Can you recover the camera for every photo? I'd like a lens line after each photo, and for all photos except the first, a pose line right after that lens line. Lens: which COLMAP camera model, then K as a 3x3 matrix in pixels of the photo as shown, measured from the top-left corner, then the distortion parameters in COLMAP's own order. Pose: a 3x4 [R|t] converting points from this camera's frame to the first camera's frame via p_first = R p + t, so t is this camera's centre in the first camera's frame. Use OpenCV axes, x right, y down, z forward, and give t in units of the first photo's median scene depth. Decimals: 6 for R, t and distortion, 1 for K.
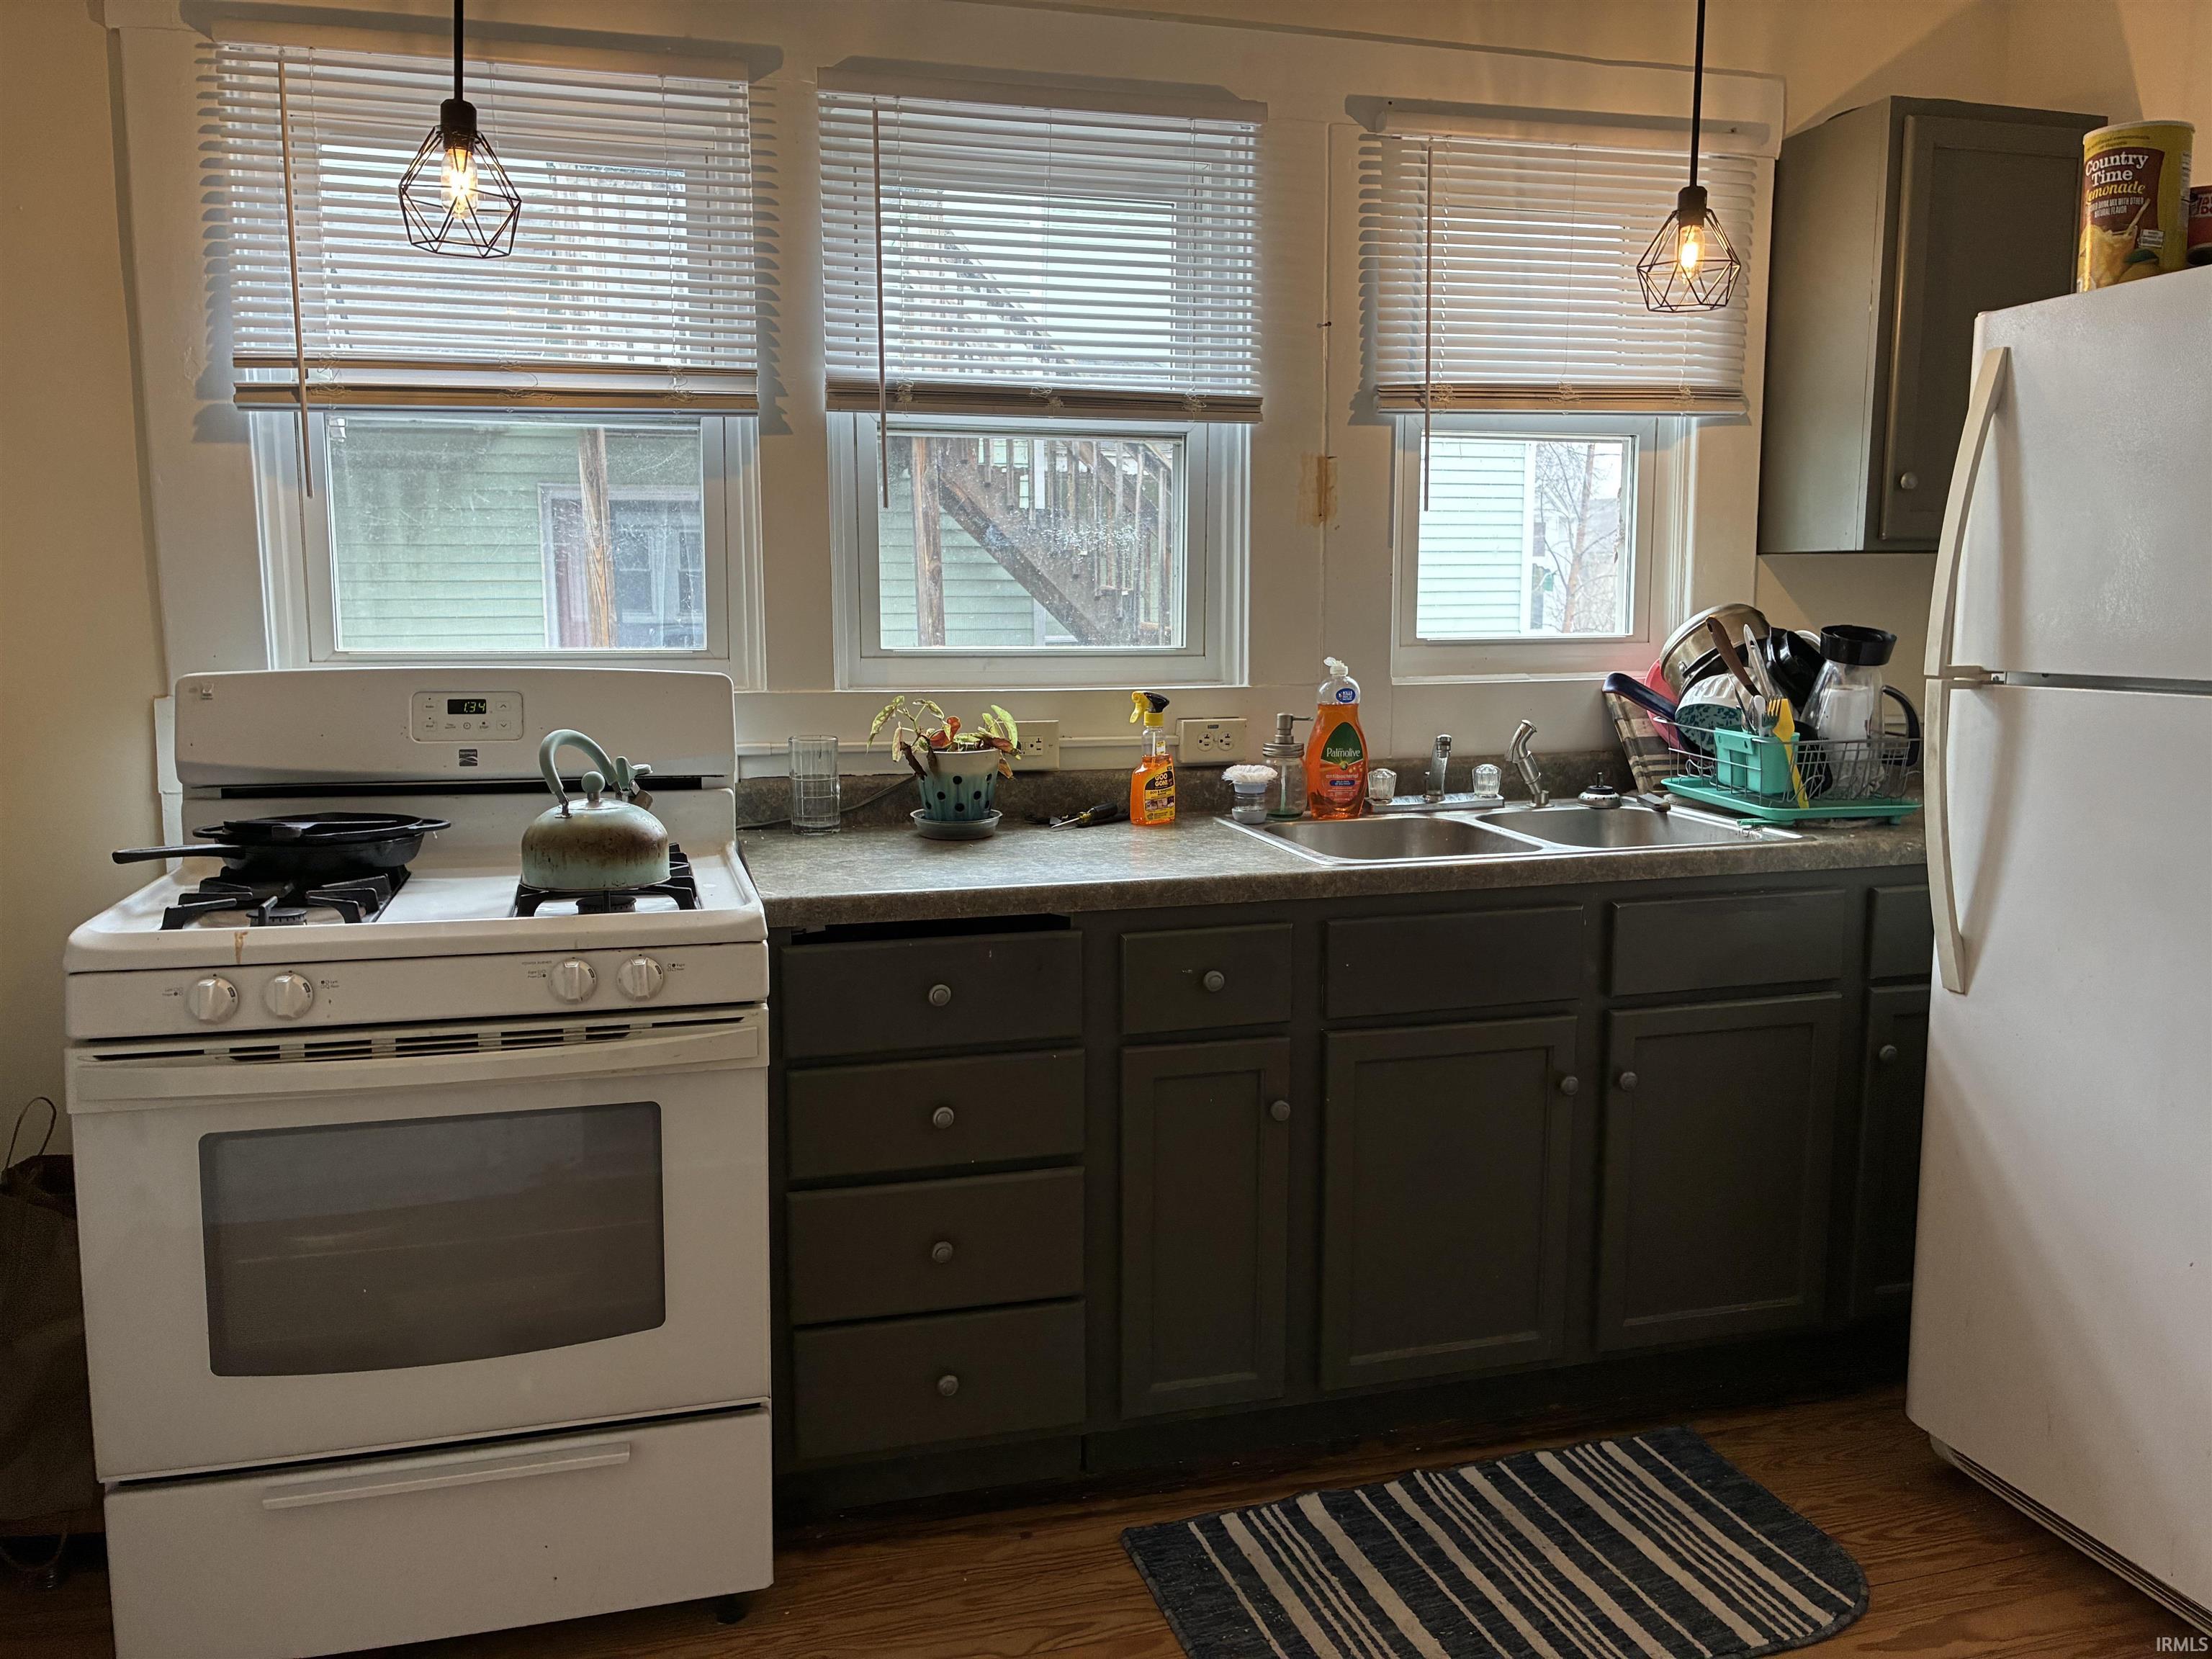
lens RADIAL K [[1681.0, 0, 1110.5], [0, 1681.0, 816.8], [0, 0, 1]] dist [0.040375, -0.050020]
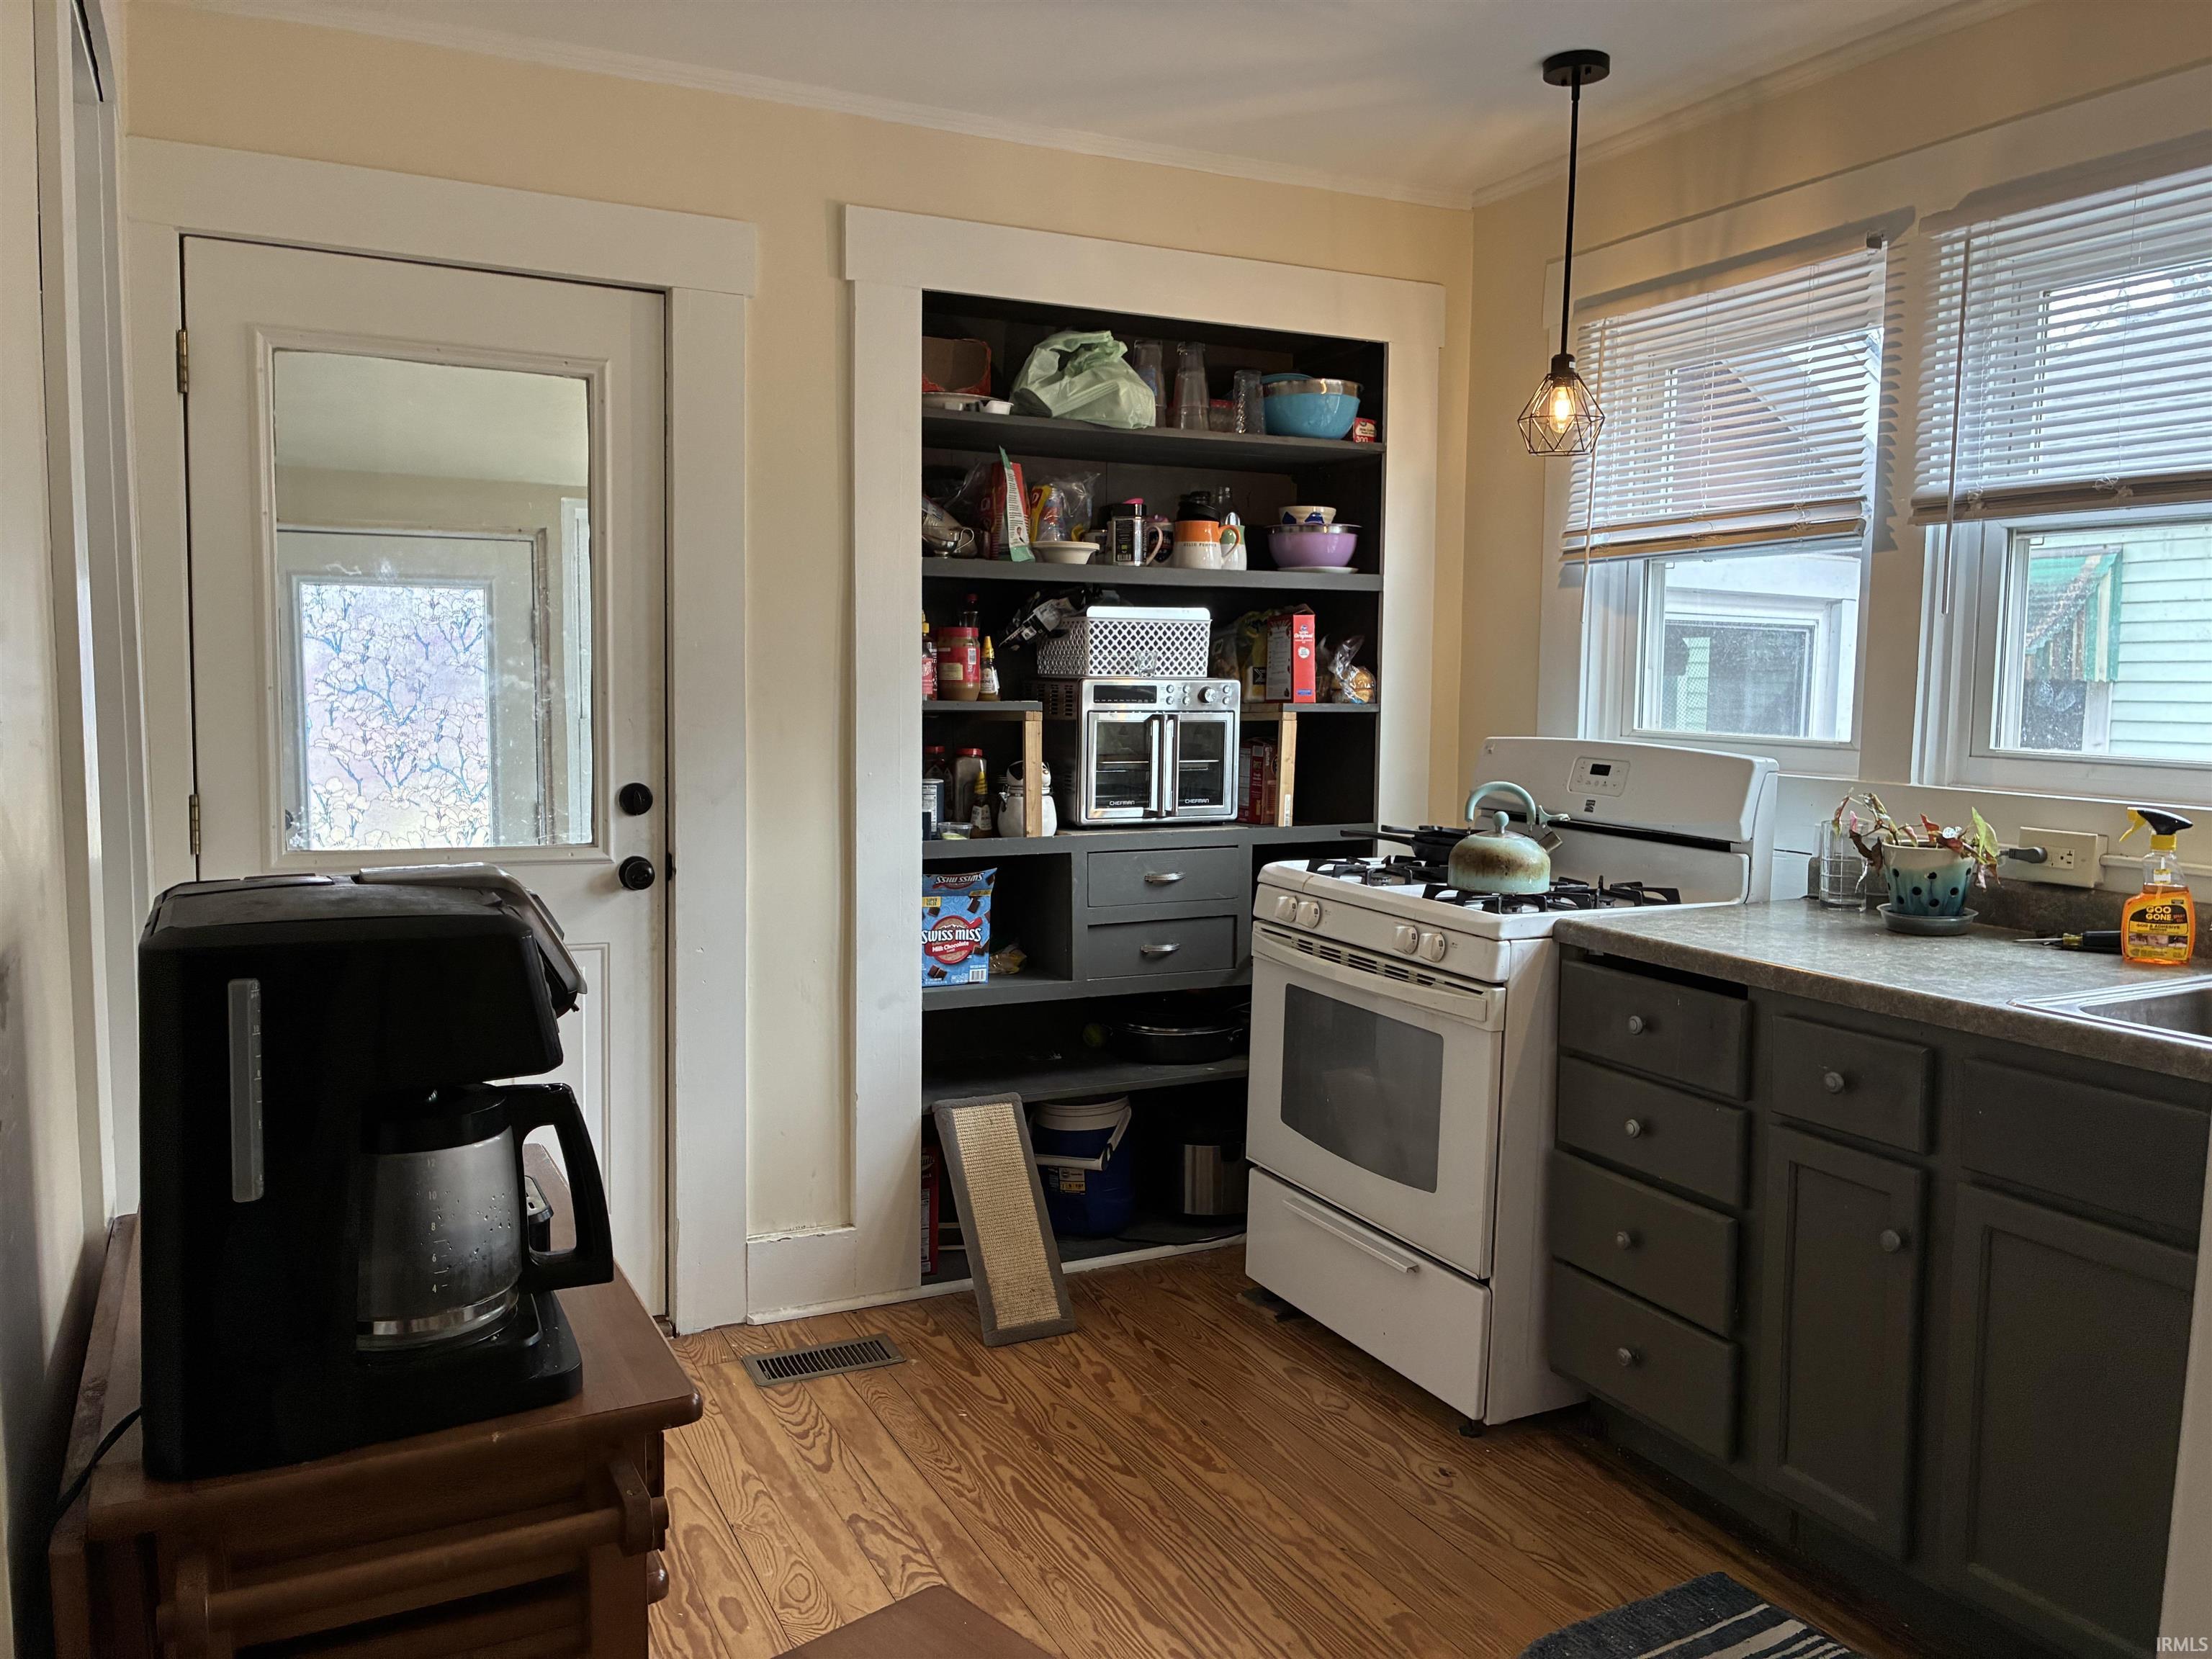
lens RADIAL K [[1681.0, 0, 1110.5], [0, 1681.0, 816.8], [0, 0, 1]] dist [0.040375, -0.050020]
pose [[0.187275, 0.087785, -0.978377, 0.833321], [-0.143245, 0.987793, 0.061211, -0.050495], [0.971807, 0.128684, 0.197563, 0.317871]]
